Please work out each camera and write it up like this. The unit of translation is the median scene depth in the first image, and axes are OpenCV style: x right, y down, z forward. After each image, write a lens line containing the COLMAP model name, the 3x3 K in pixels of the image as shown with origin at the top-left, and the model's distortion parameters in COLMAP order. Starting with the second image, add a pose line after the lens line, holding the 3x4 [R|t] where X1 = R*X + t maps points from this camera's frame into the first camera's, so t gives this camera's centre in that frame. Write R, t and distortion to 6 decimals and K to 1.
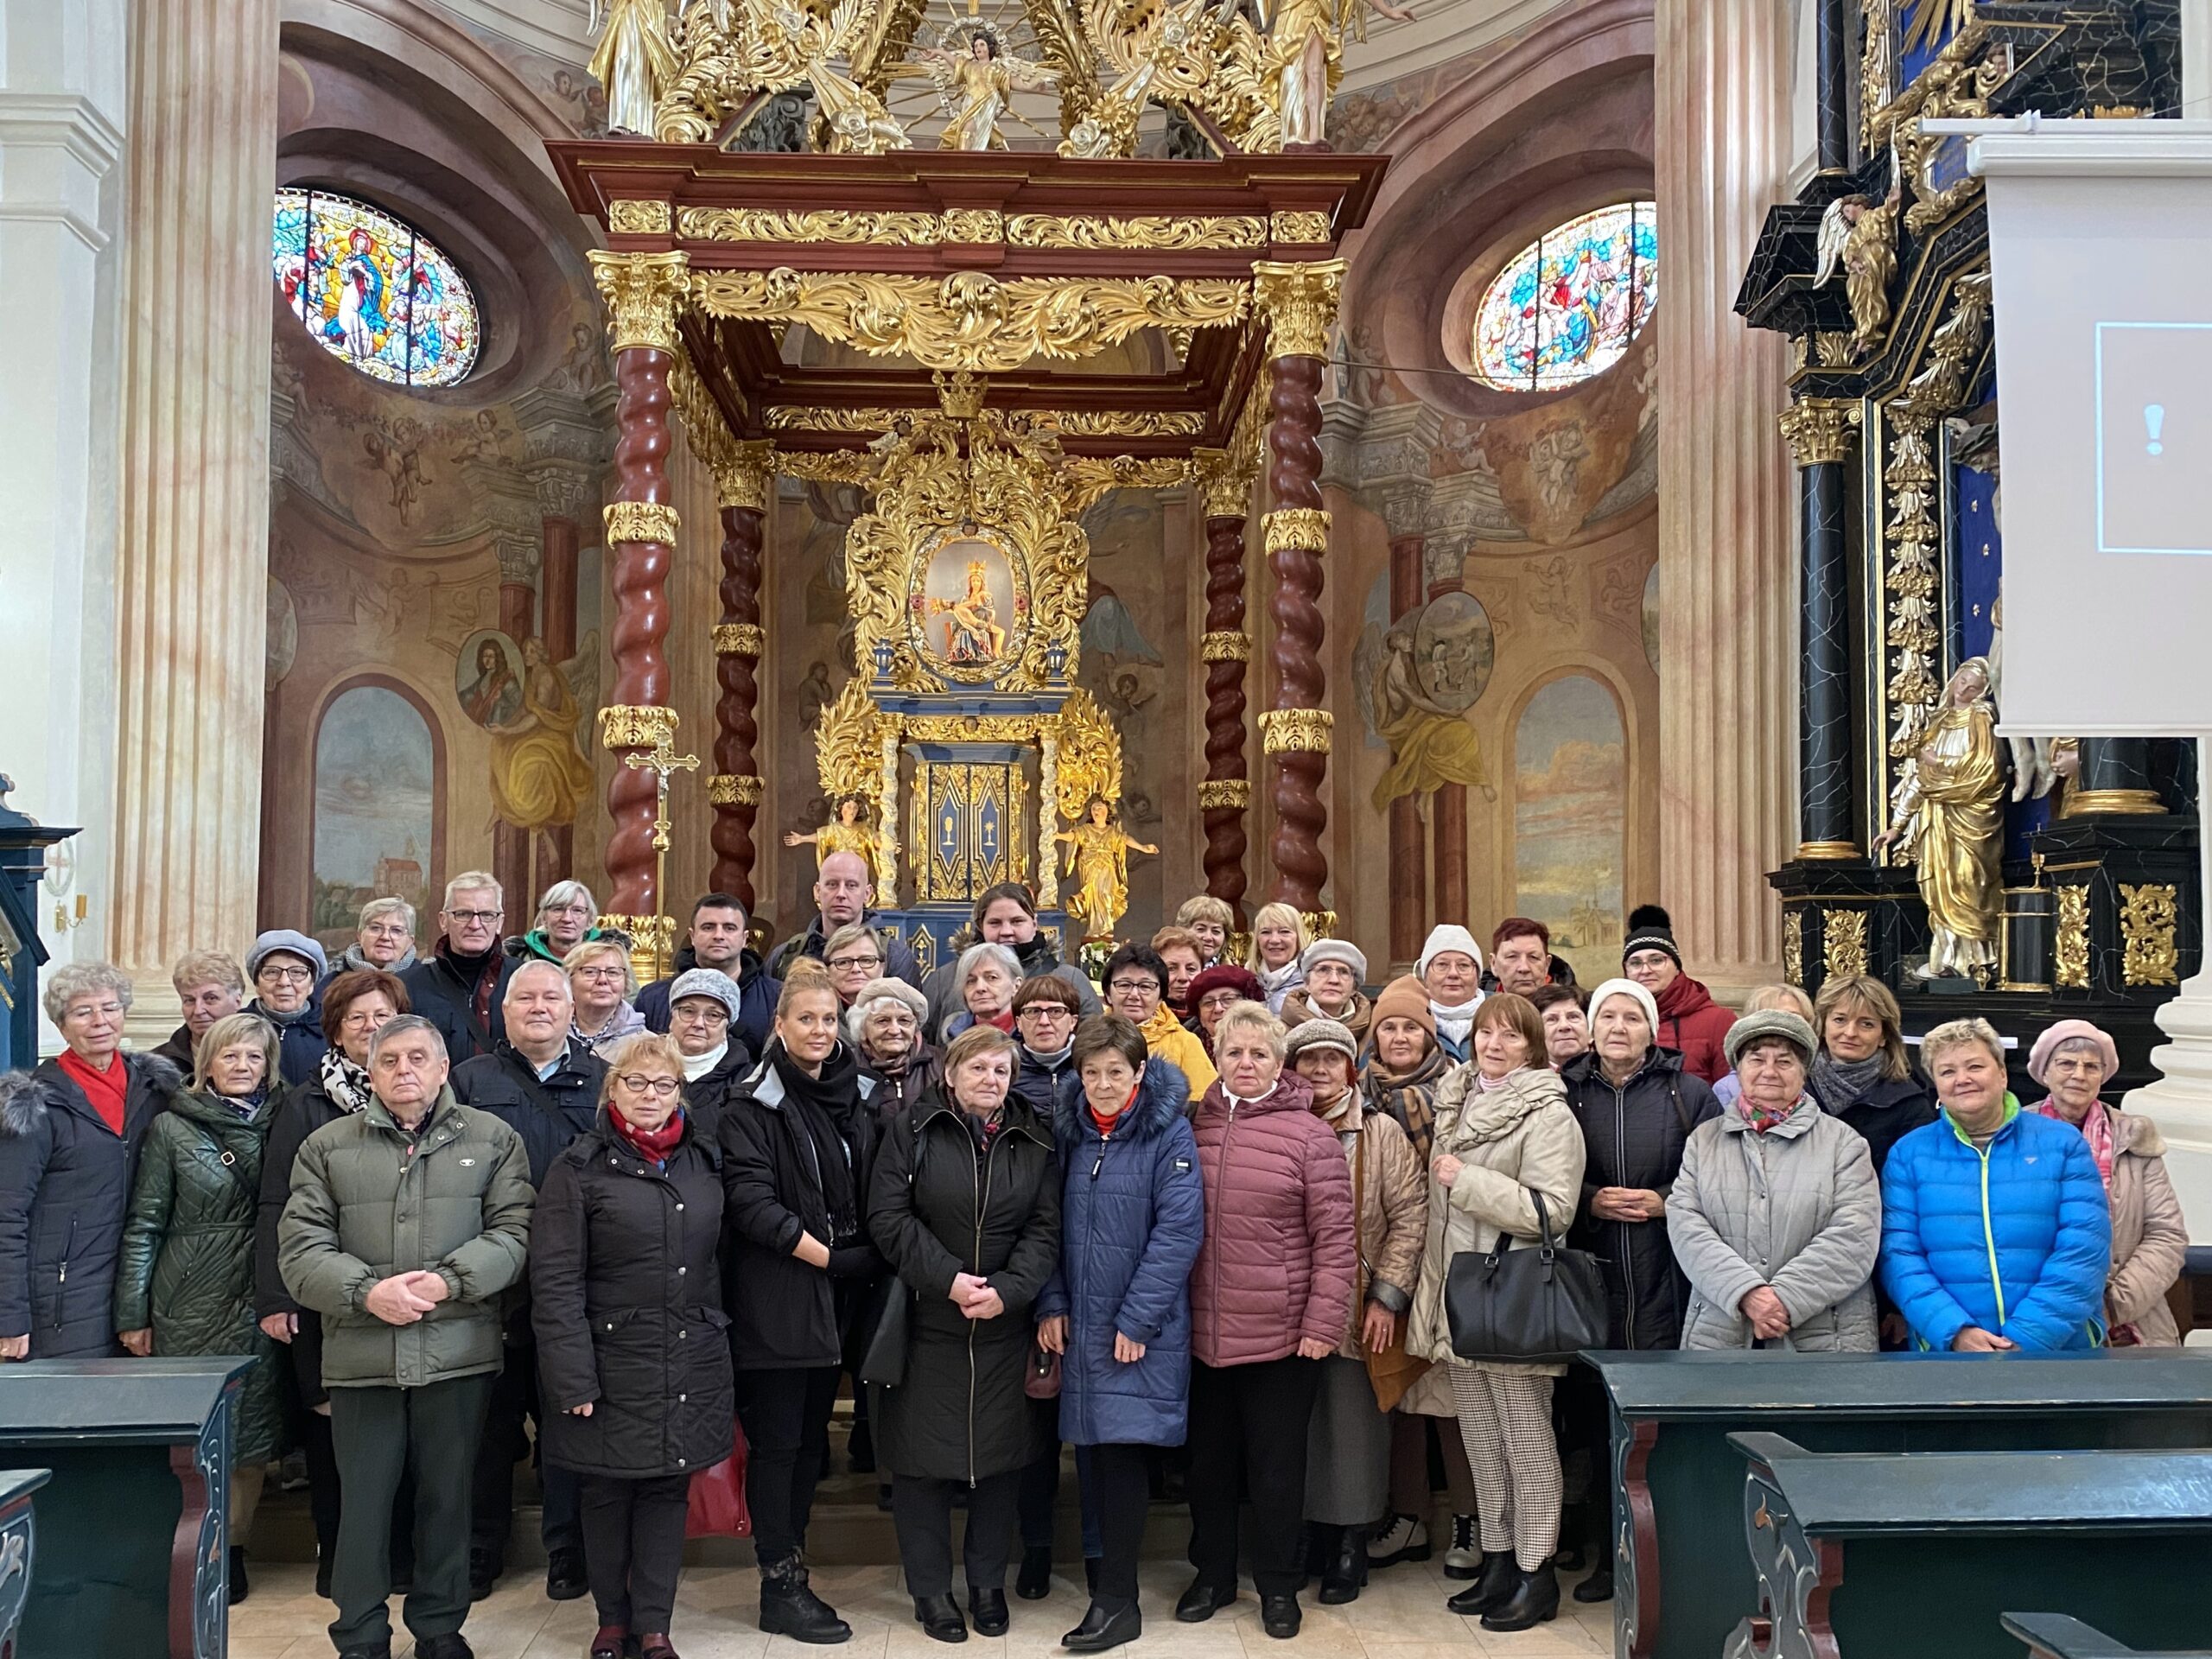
lens RADIAL K [[1938.8, 0, 1105.3], [0, 1938.8, 835.7], [0, 0, 1]] dist [0.003972, 0.001320]
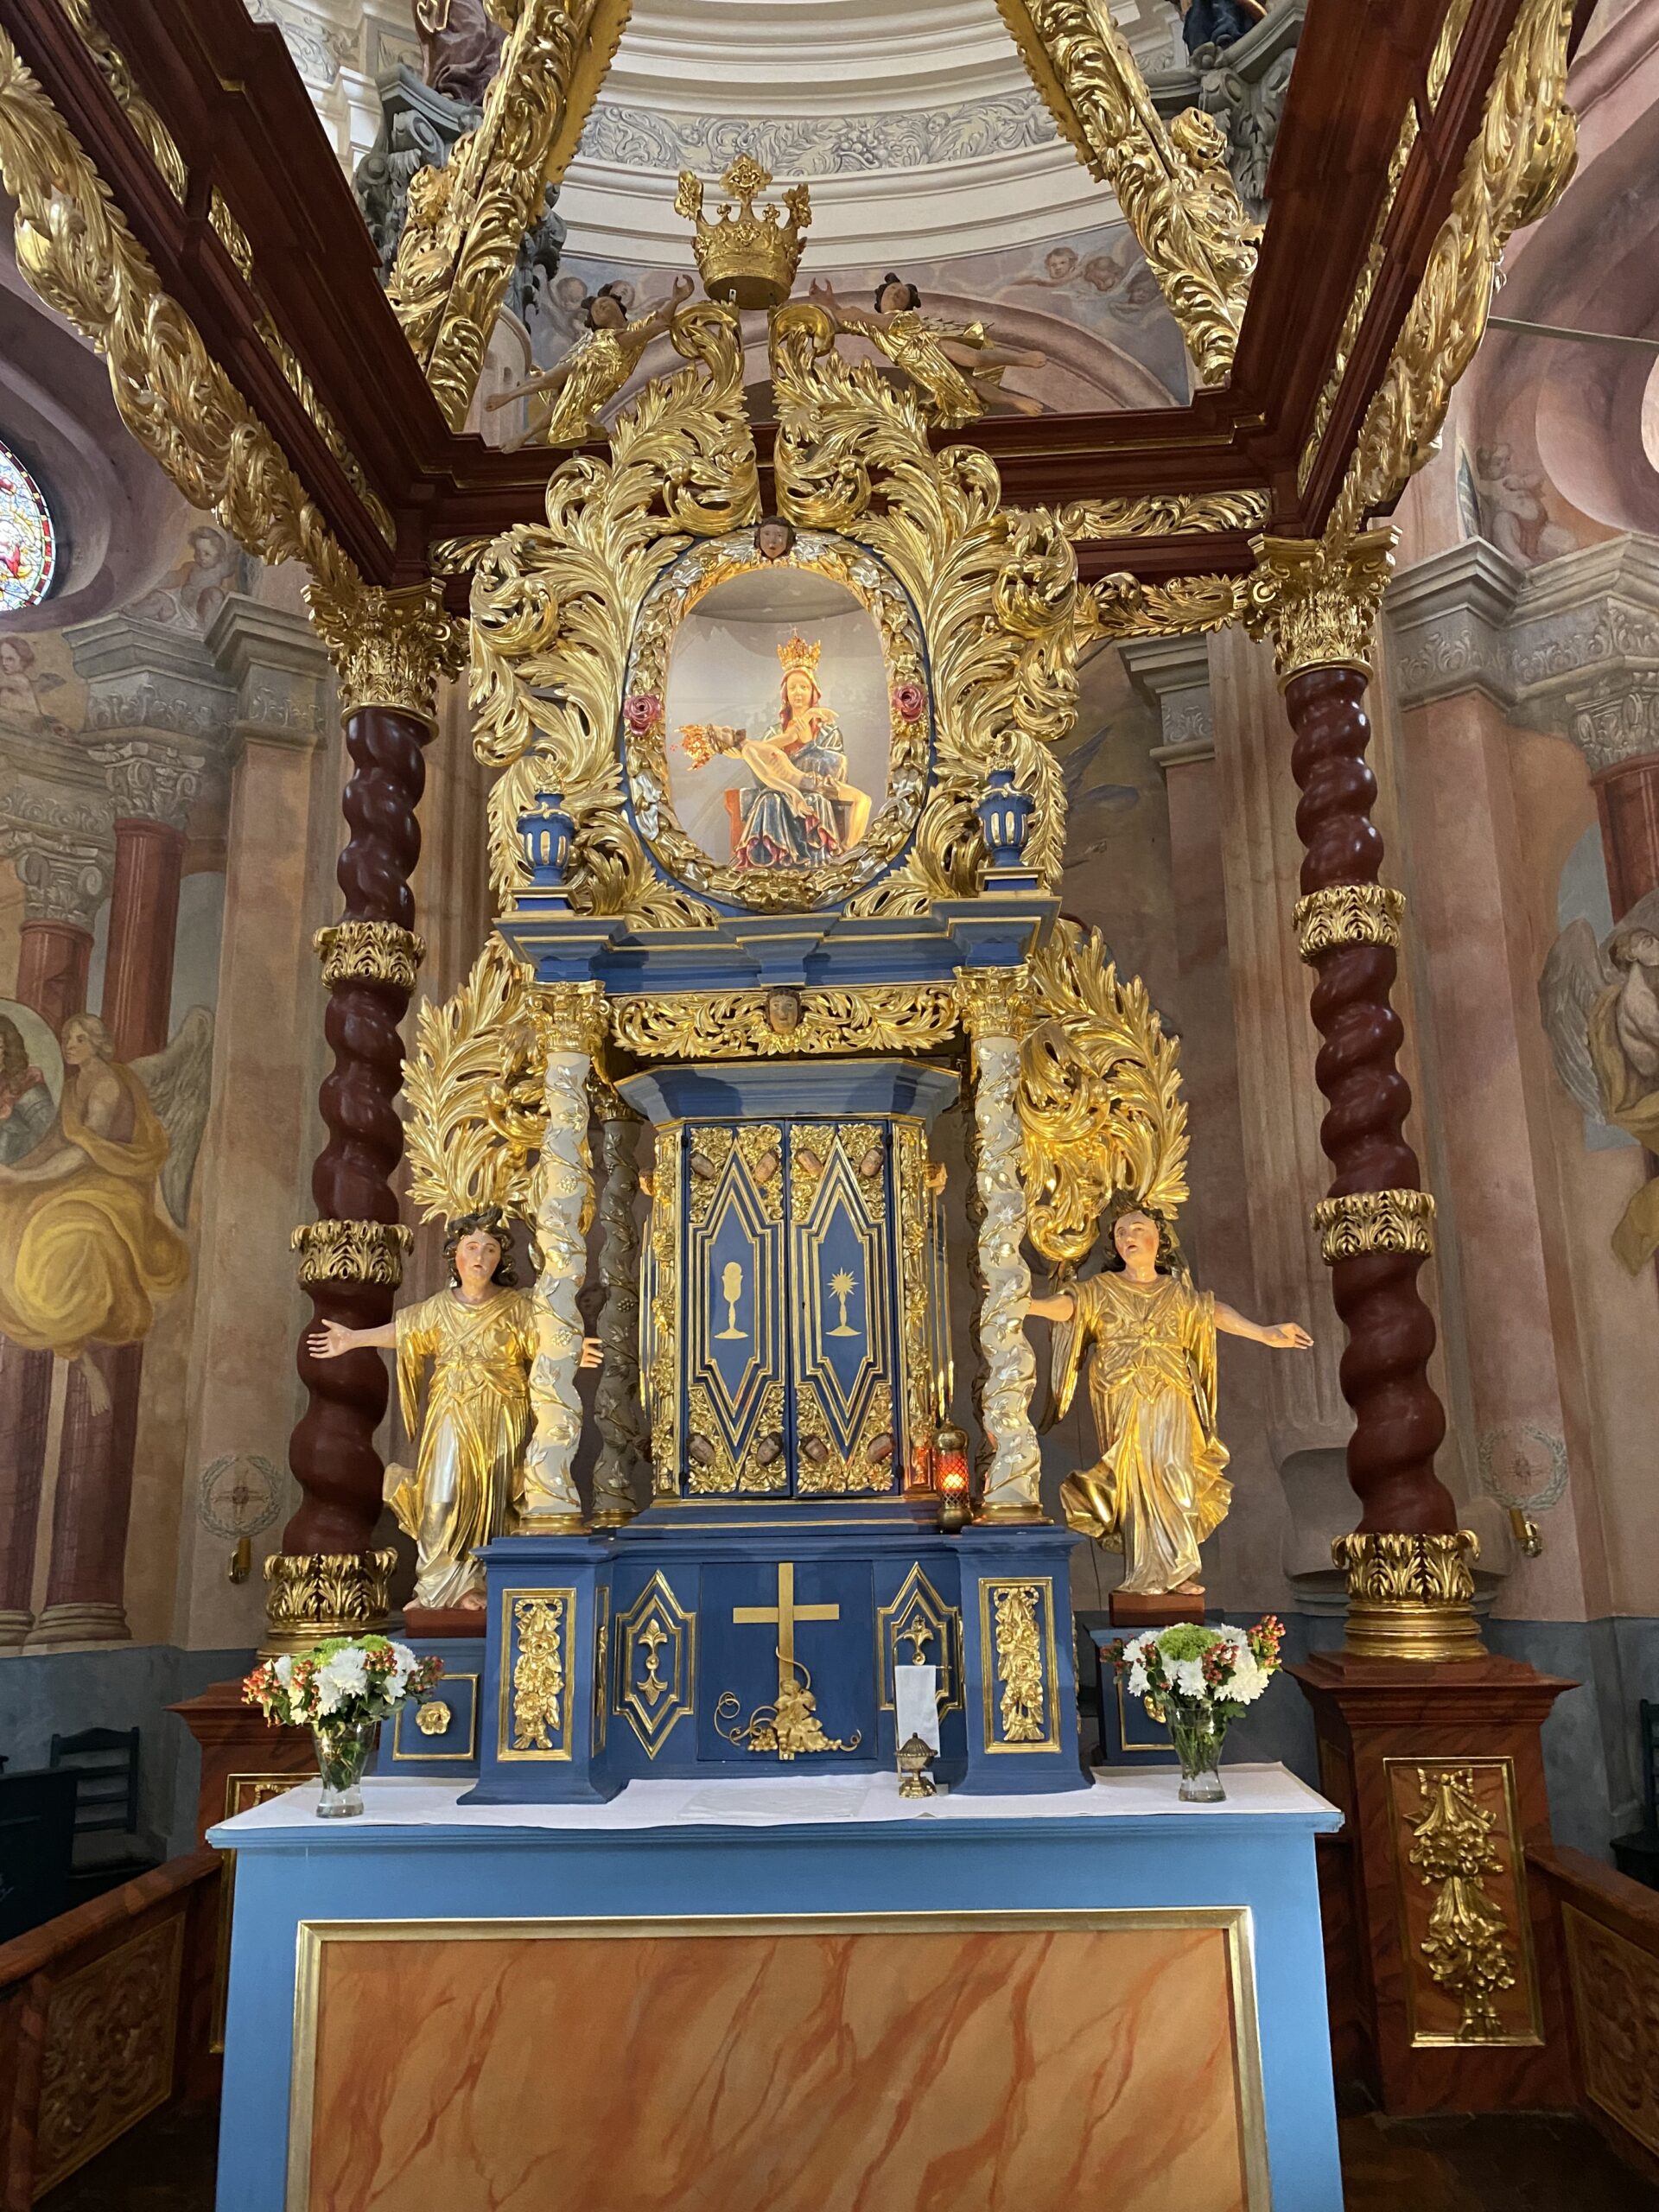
lens RADIAL K [[1692.3, 0, 864.5], [0, 1692.3, 1079.9], [0, 0, 1]] dist [0.015646, -0.008602]
pose [[0.994461, -0.046776, -0.094127, -0.023409], [0.030174, 0.984872, -0.170633, 0.011675], [0.100684, 0.166848, 0.980828, 0.675535]]
